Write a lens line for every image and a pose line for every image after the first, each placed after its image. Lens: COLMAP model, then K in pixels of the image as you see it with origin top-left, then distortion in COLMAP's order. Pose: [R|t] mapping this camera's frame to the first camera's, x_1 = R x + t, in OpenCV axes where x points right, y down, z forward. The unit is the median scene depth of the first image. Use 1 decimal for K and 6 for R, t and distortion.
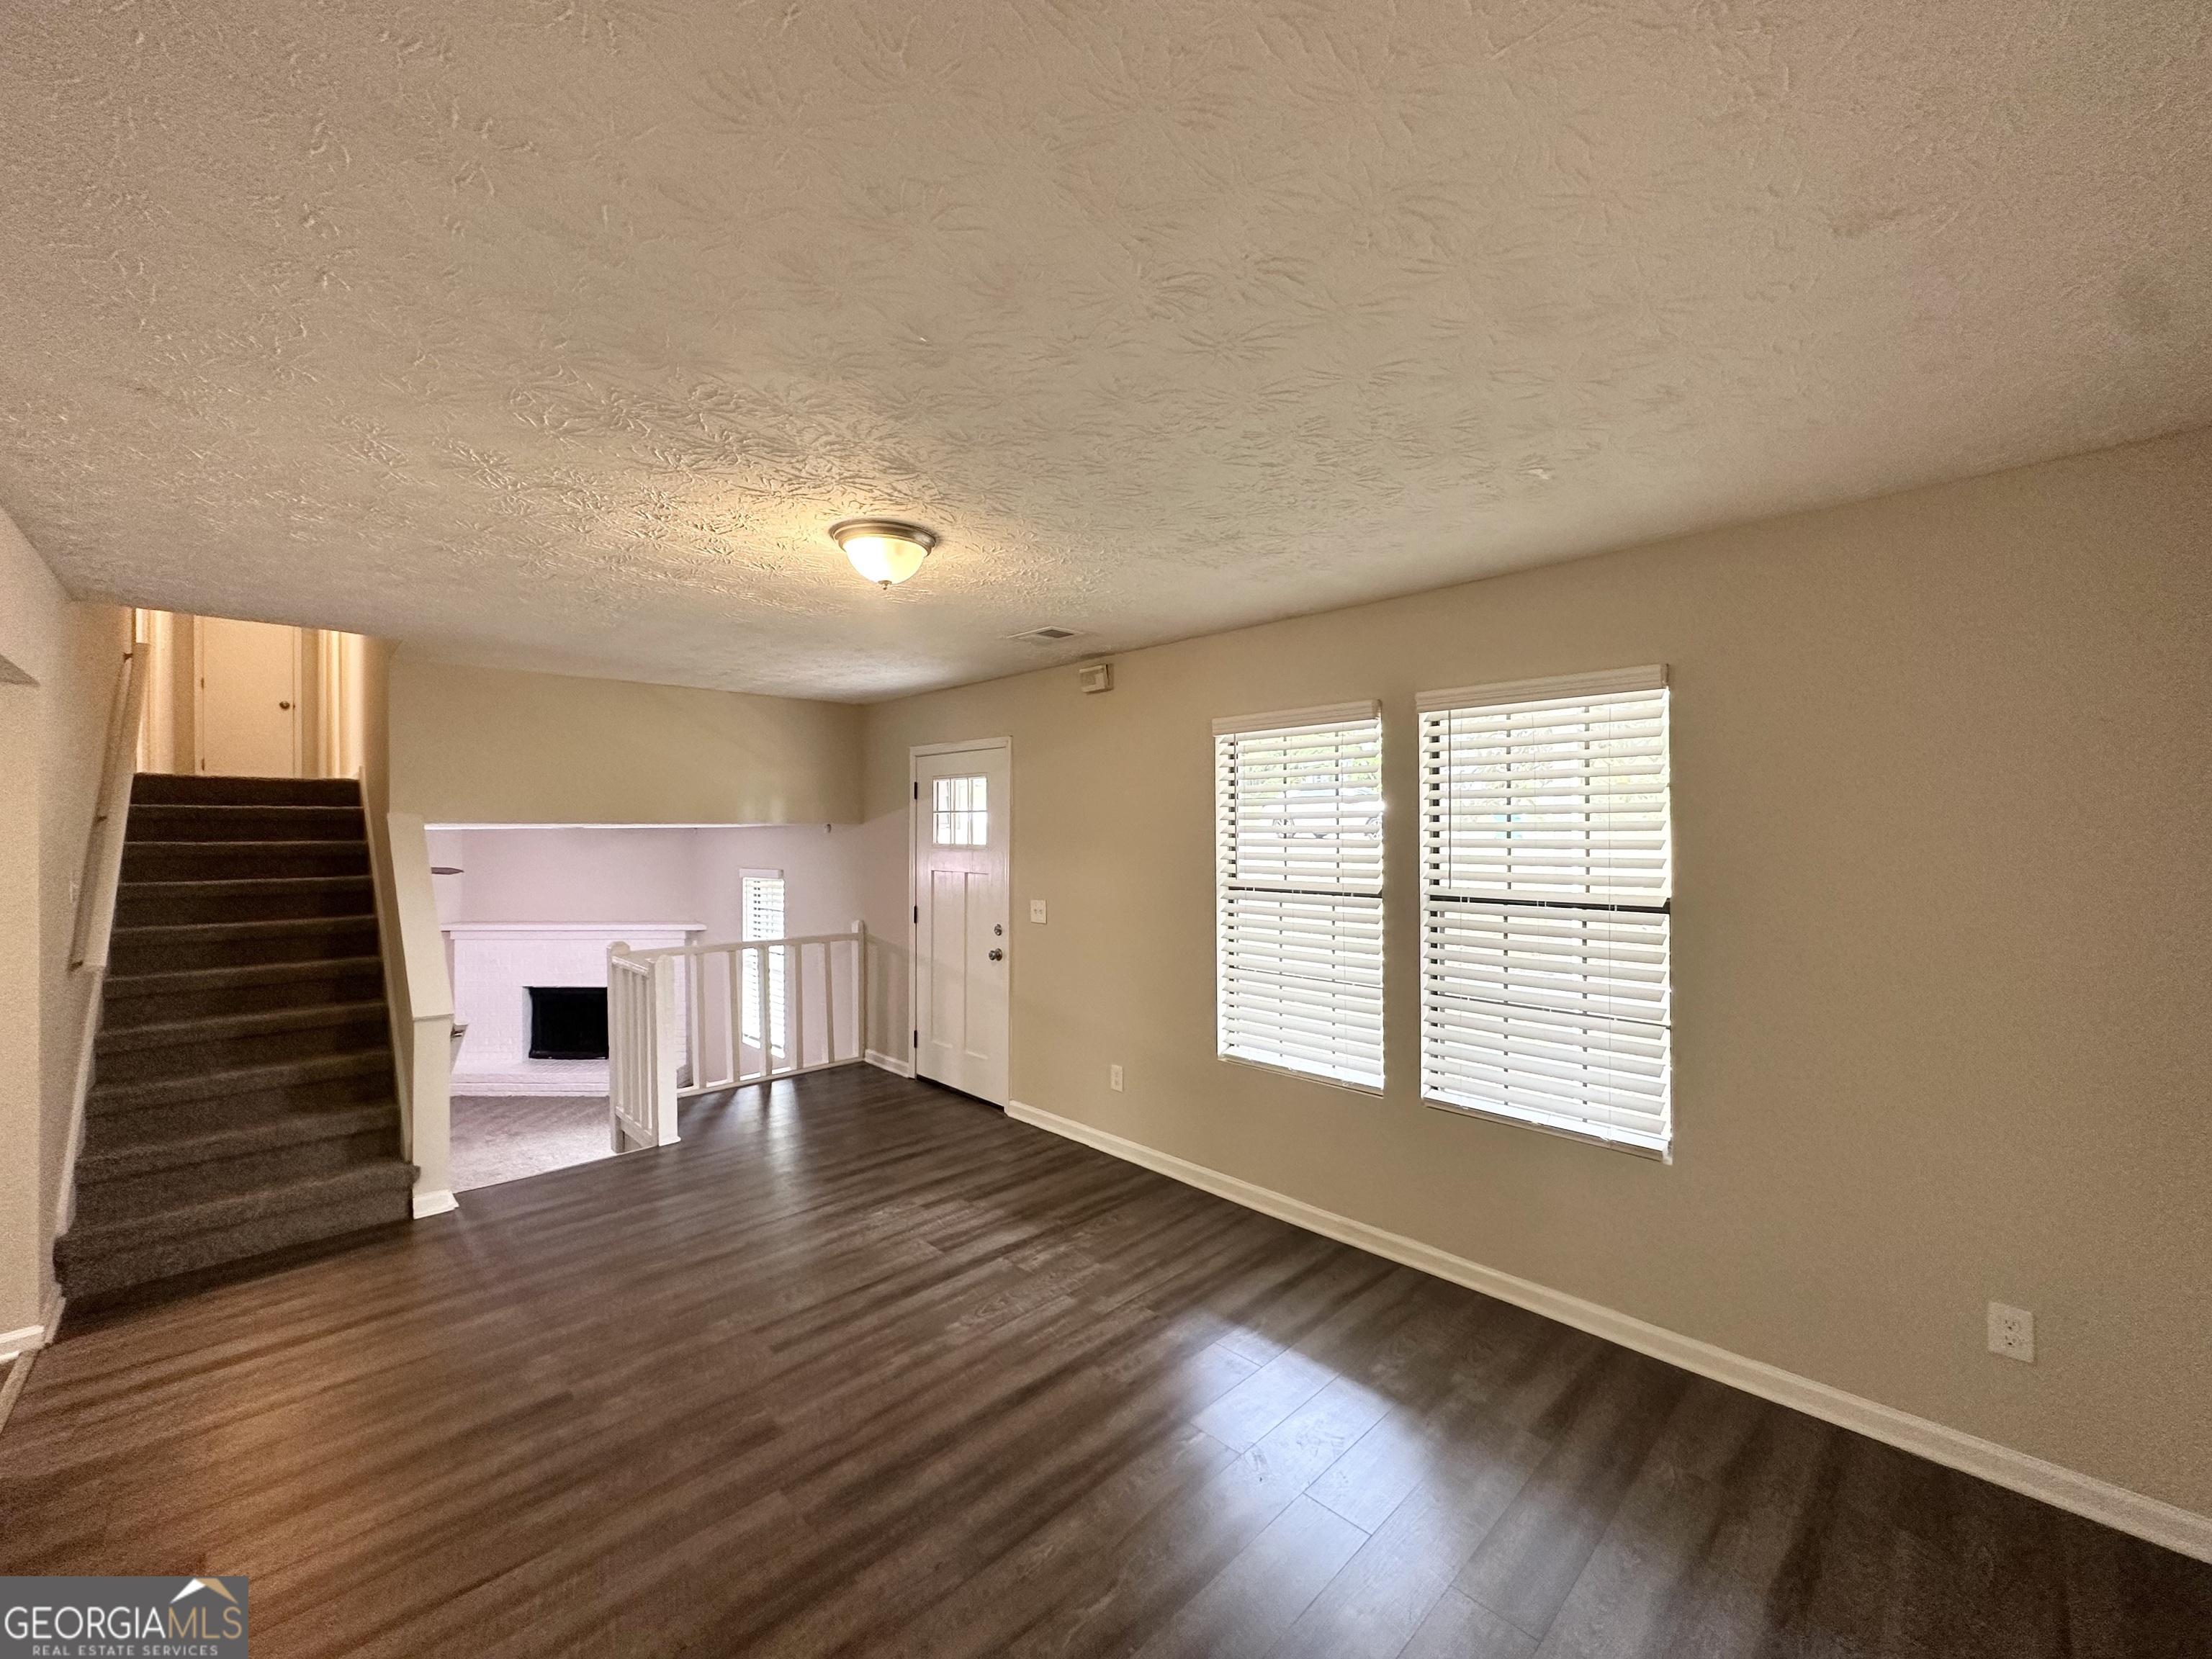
lens RADIAL K [[876.8, 0, 1111.6], [0, 876.8, 827.6], [0, 0, 1]] dist [-0.000932, 0.000336]
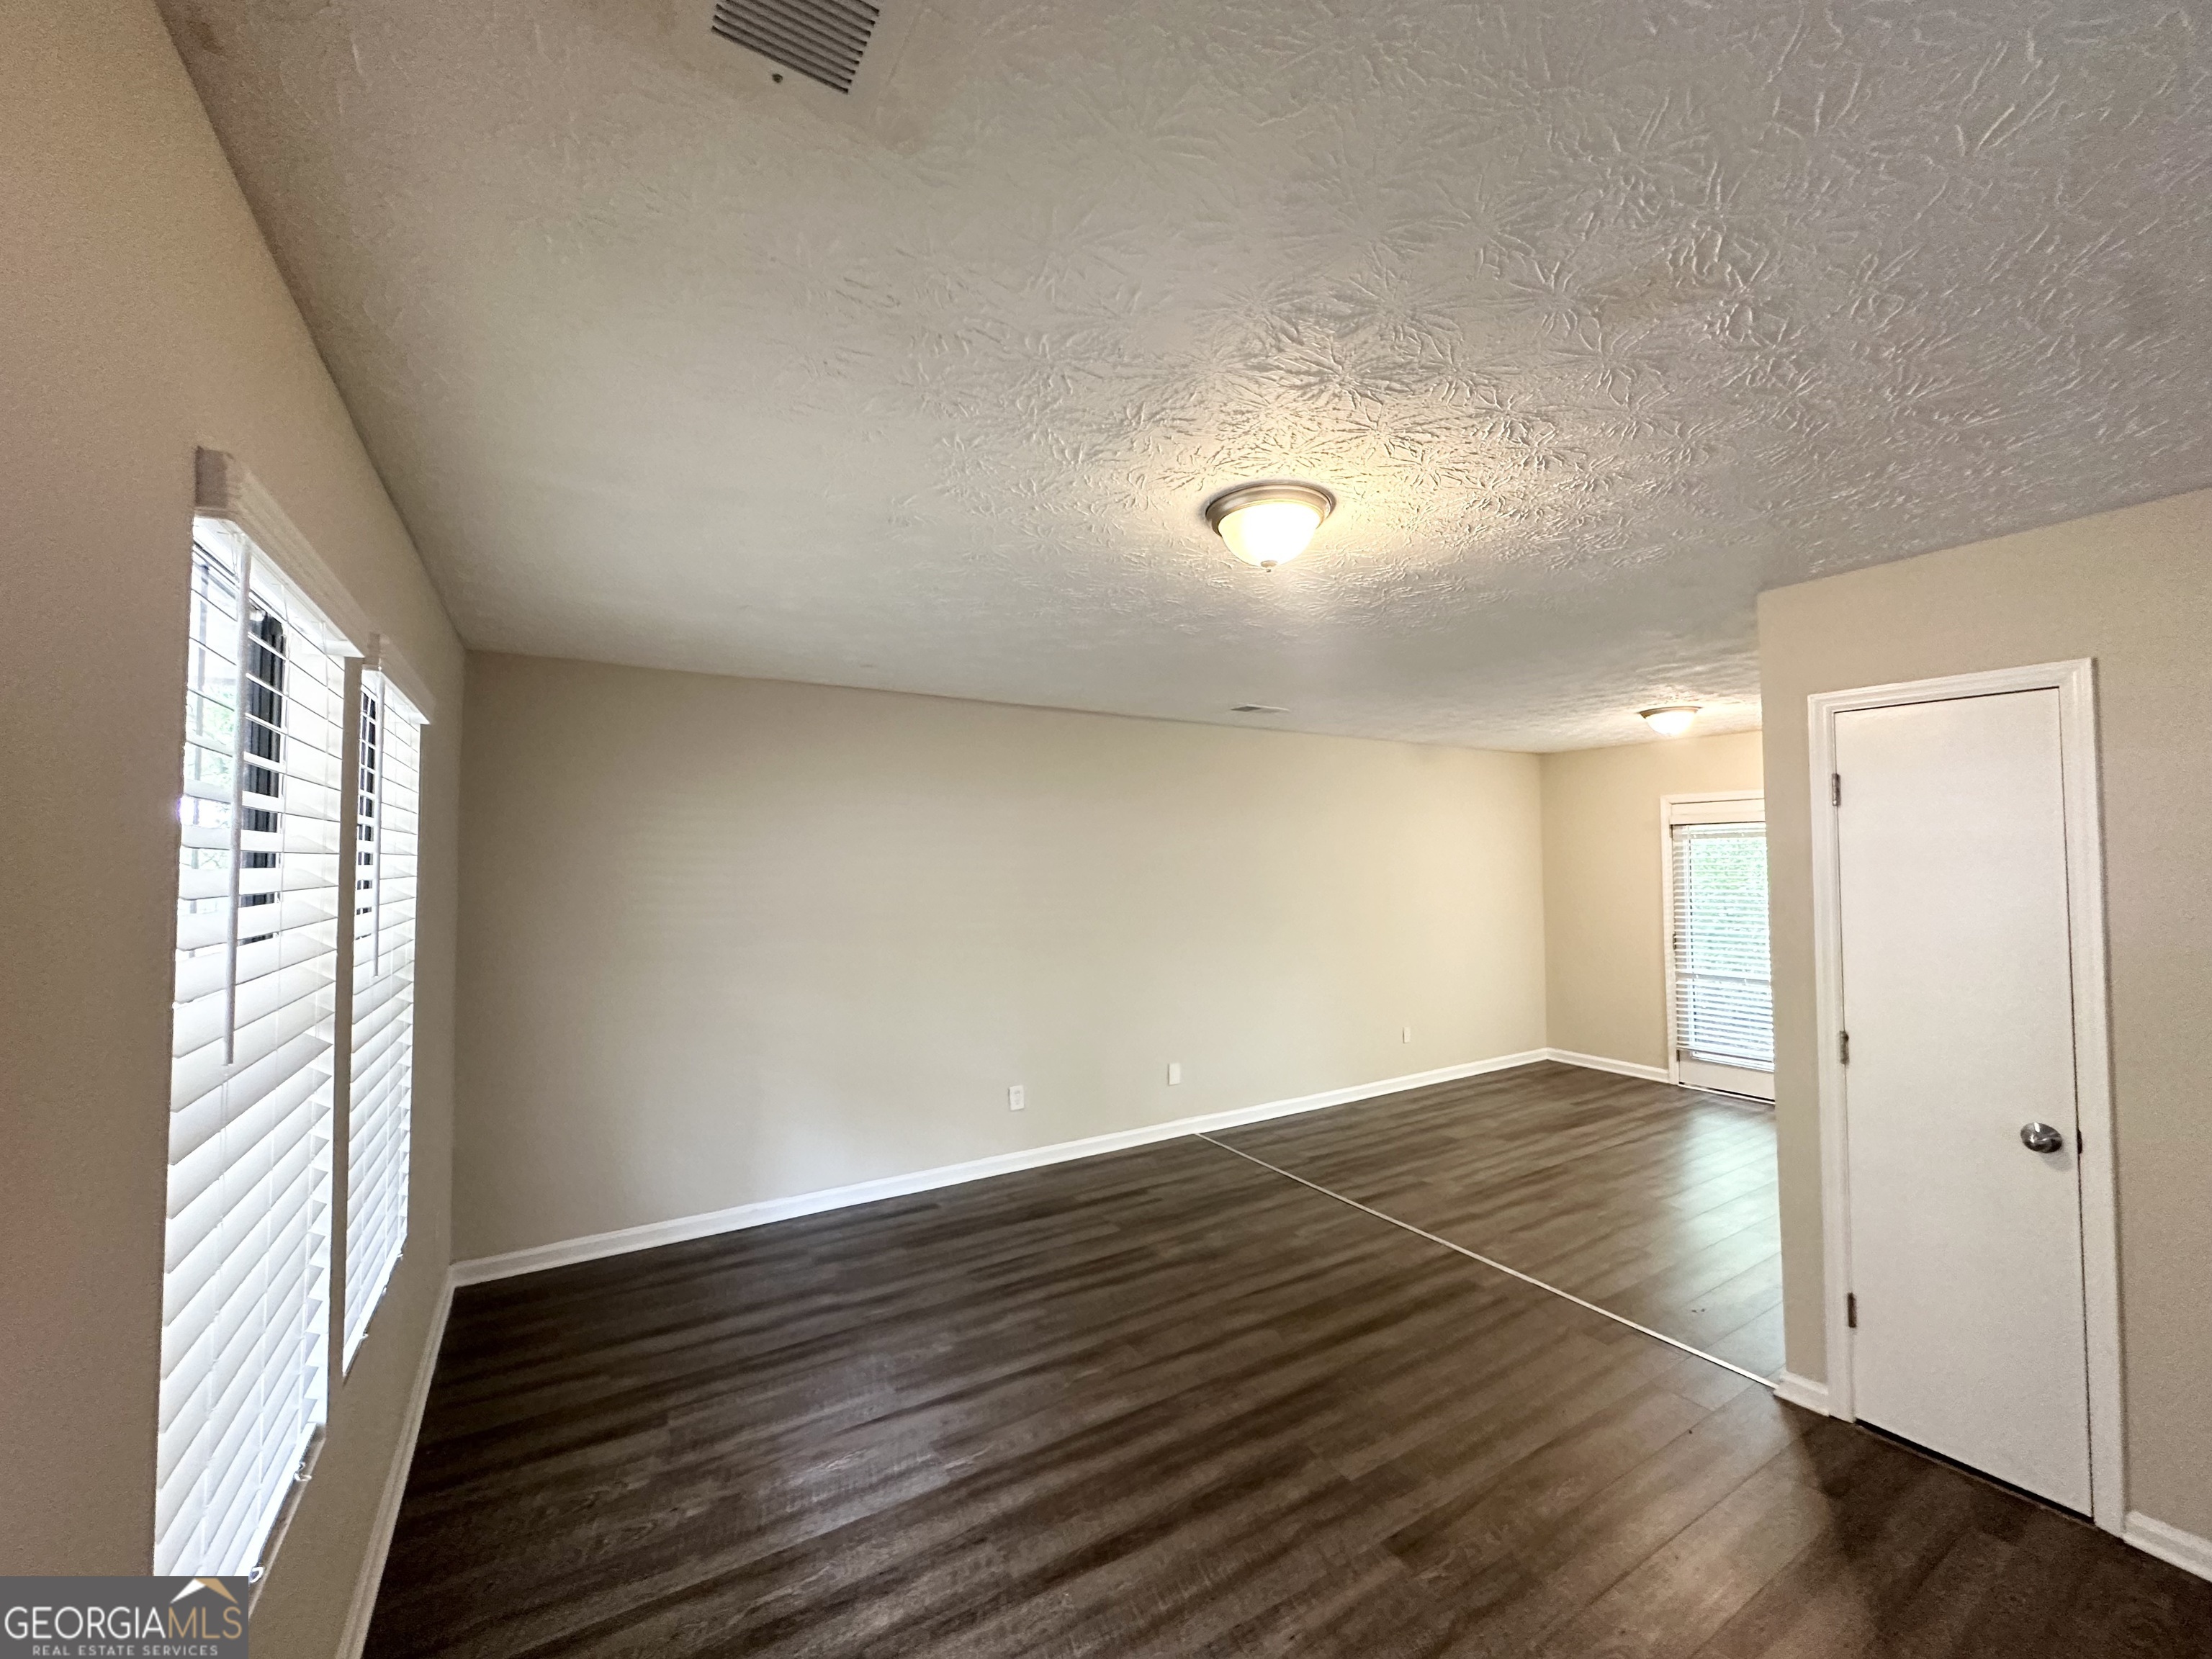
lens RADIAL K [[876.8, 0, 1111.6], [0, 876.8, 827.6], [0, 0, 1]] dist [-0.000932, 0.000336]
pose [[-0.974947, 0.017071, 0.221783, -0.323861], [0.008072, 0.999109, -0.041418, -0.003358], [-0.222292, -0.038591, -0.974216, 2.008976]]
